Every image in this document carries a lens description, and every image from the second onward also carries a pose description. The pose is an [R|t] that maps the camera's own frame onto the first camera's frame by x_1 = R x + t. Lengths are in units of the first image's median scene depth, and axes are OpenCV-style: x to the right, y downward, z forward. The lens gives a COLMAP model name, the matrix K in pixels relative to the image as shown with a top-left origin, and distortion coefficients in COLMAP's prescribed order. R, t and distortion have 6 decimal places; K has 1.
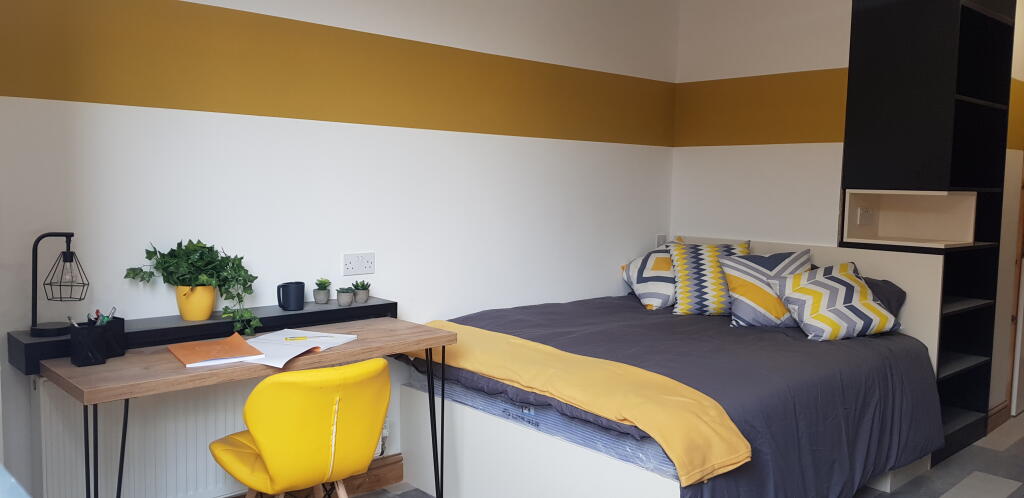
lens RADIAL K [[792.2, 0, 512.0], [0, 792.2, 249.0], [0, 0, 1]] dist [0.007499, -0.002425]
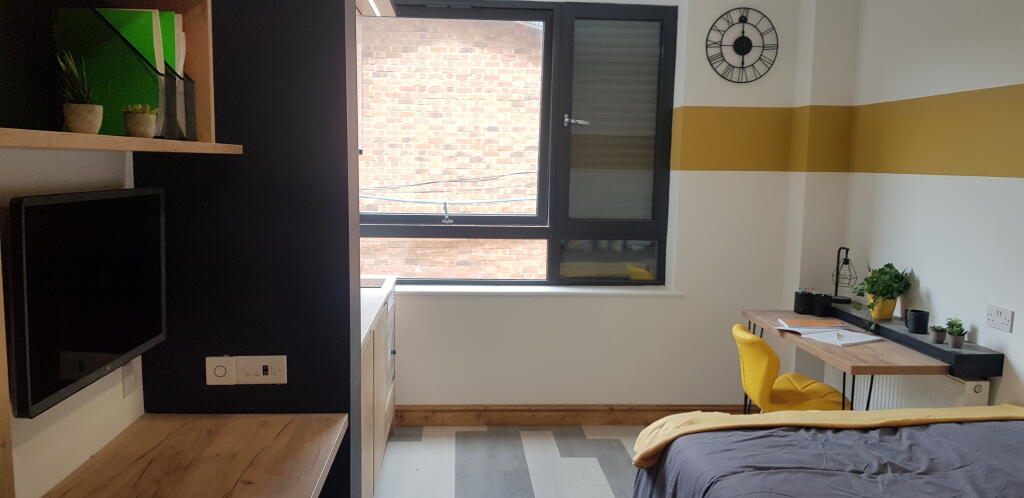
lens RADIAL K [[792.2, 0, 512.0], [0, 792.2, 249.0], [0, 0, 1]] dist [0.007499, -0.002425]
pose [[-0.642826, 0.057050, -0.763885, 1.207006], [-0.093462, 0.983931, 0.152134, -0.203356], [0.760289, 0.169190, -0.627164, 1.416882]]
